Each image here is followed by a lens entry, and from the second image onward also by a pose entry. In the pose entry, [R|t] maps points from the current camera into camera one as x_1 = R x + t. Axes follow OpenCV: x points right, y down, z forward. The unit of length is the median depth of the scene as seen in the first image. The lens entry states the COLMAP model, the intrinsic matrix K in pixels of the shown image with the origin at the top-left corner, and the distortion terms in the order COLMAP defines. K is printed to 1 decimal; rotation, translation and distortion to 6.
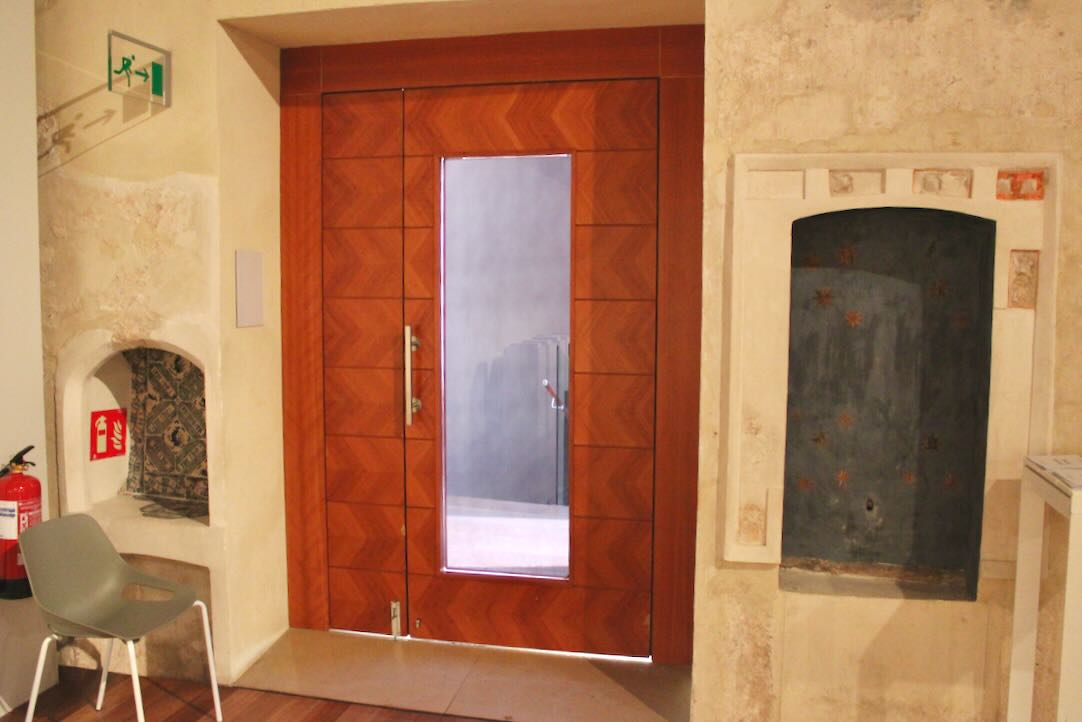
lens RADIAL K [[935.4, 0, 541.0], [0, 935.4, 361.0], [0, 0, 1]] dist [-0.162162, 0.128957]
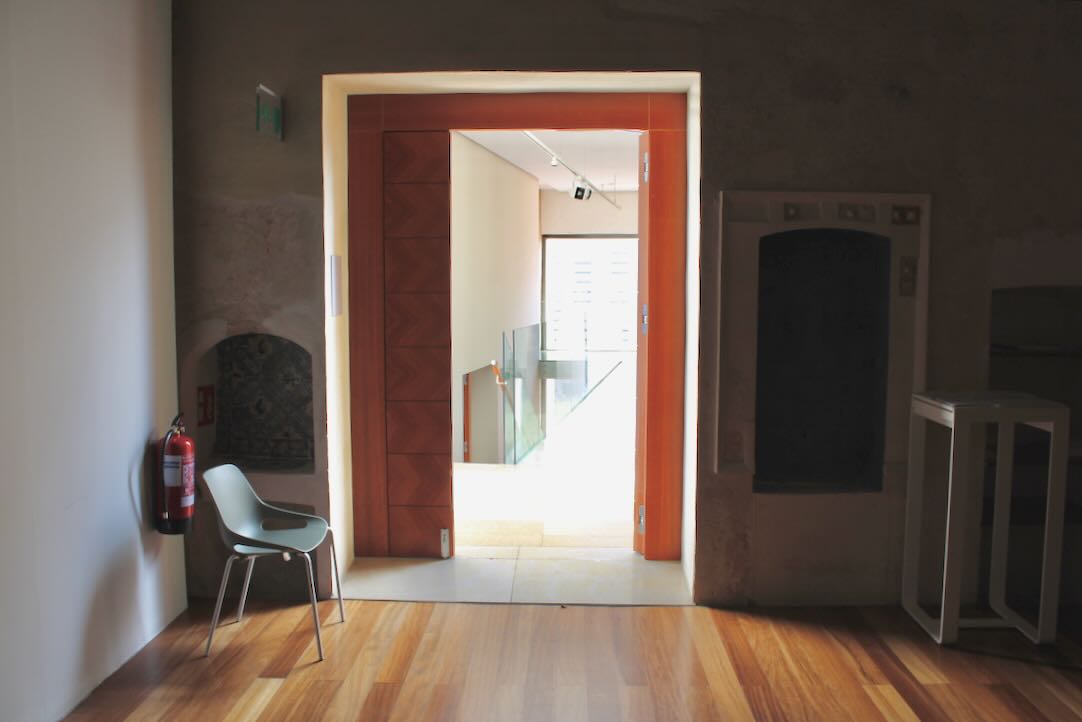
lens RADIAL K [[935.4, 0, 541.0], [0, 935.4, 361.0], [0, 0, 1]] dist [-0.162162, 0.128957]
pose [[0.981460, -0.019944, 0.190627, -0.265513], [0.018289, 0.999778, 0.010438, 0.015633], [-0.190793, -0.006758, 0.981607, -0.284876]]
